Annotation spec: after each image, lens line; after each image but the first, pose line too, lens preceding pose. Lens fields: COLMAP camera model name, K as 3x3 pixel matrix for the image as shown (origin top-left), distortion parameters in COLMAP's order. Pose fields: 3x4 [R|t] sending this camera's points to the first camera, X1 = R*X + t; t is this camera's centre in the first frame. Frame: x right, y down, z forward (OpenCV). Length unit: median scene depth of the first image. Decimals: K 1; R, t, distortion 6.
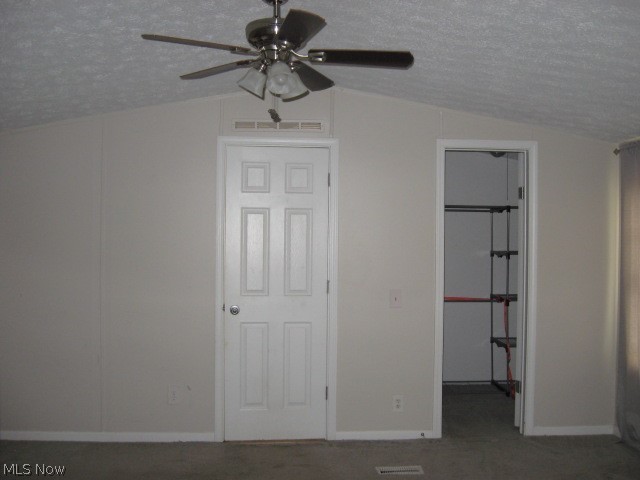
lens RADIAL K [[670.8, 0, 328.6], [0, 670.8, 236.3], [0, 0, 1]] dist [-0.149450, 0.104571]
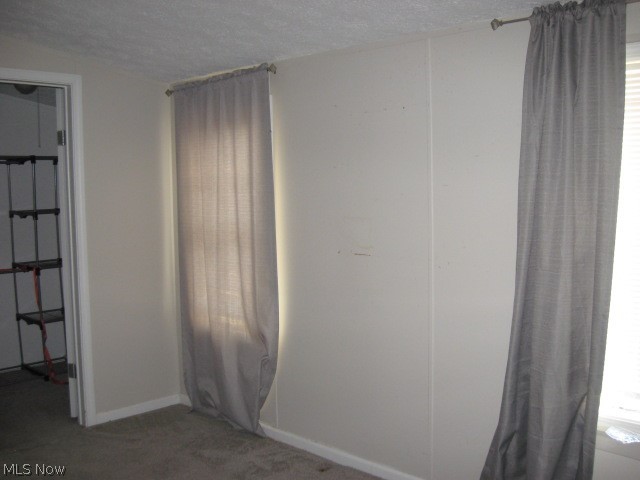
lens RADIAL K [[670.8, 0, 328.6], [0, 670.8, 236.3], [0, 0, 1]] dist [-0.149450, 0.104571]
pose [[0.724813, -0.070373, 0.685342, -0.033142], [0.025972, 0.996853, 0.074892, 0.004106], [-0.688456, -0.036483, 0.724360, 0.177756]]
